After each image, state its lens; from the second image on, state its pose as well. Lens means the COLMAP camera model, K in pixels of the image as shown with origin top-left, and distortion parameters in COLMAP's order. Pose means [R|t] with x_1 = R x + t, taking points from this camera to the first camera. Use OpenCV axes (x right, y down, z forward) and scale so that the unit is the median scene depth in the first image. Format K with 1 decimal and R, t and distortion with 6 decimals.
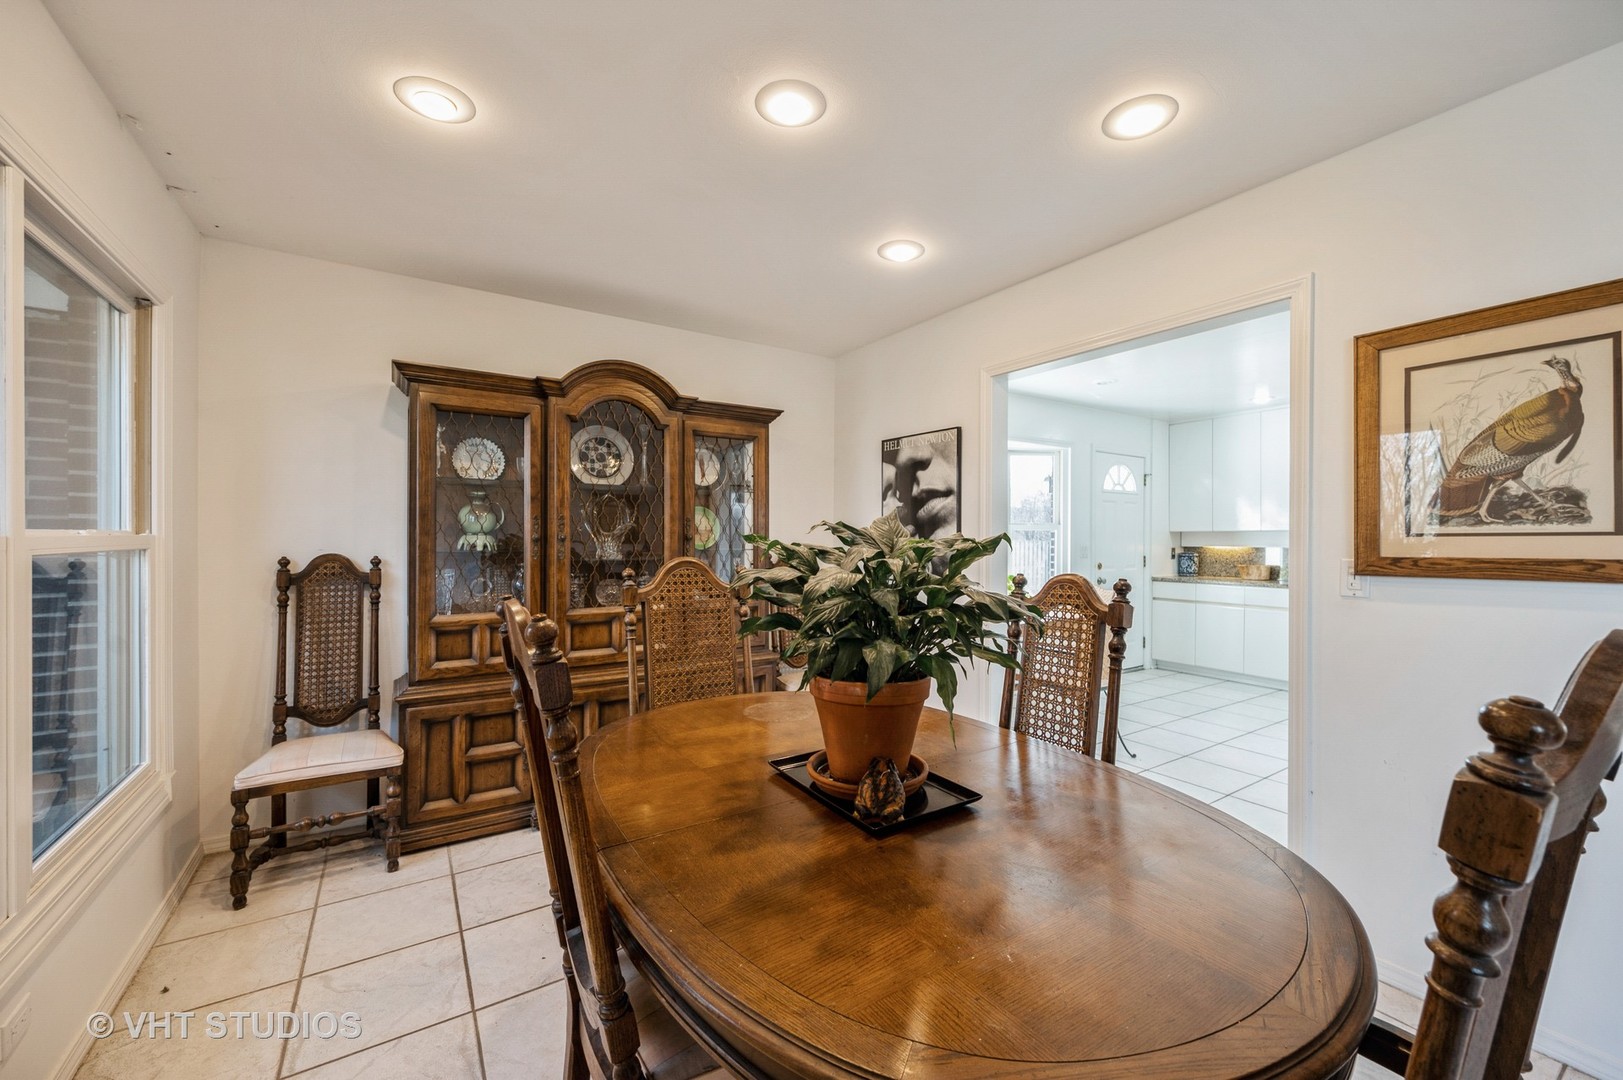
lens RADIAL K [[644.3, 0, 807.3], [0, 644.3, 536.3], [0, 0, 1]] dist [0.000363, 0.000074]
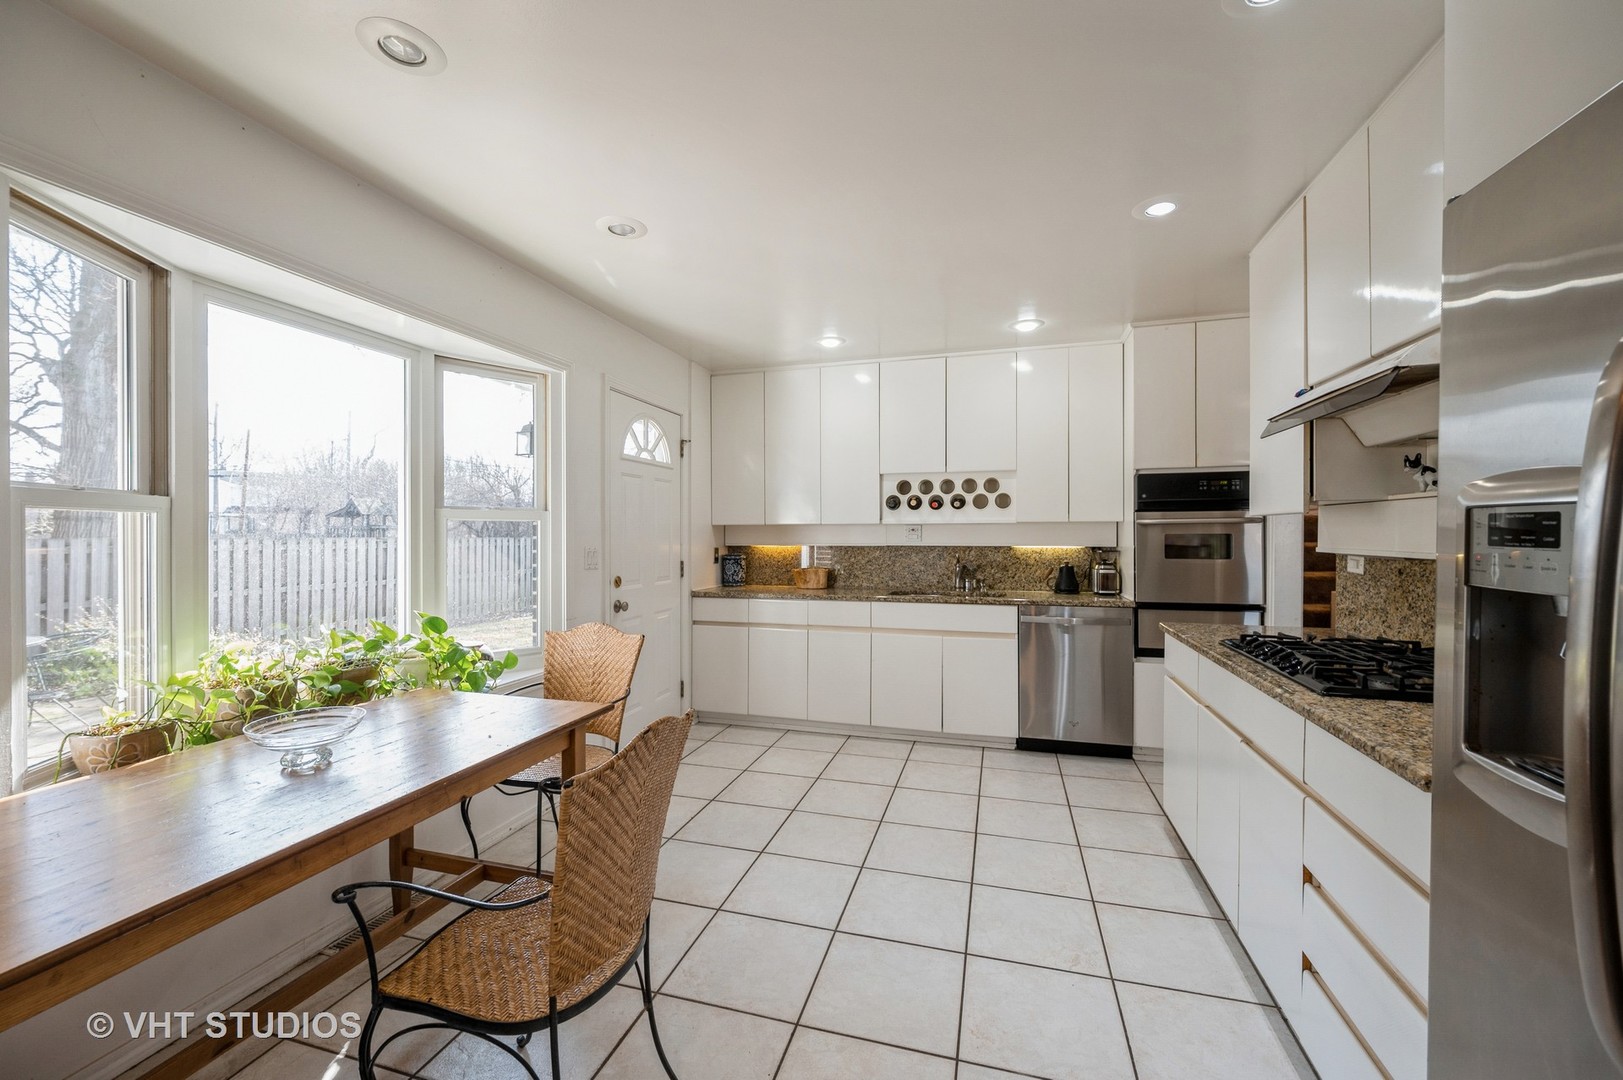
lens RADIAL K [[644.3, 0, 811.2], [0, 644.3, 535.3], [0, 0, 1]] dist [0.000363, 0.000074]
pose [[0.761461, -0.006262, 0.648180, 0.189583], [0.004983, 0.999980, 0.003807, 0.001599], [-0.648191, 0.000331, 0.761478, 0.398796]]
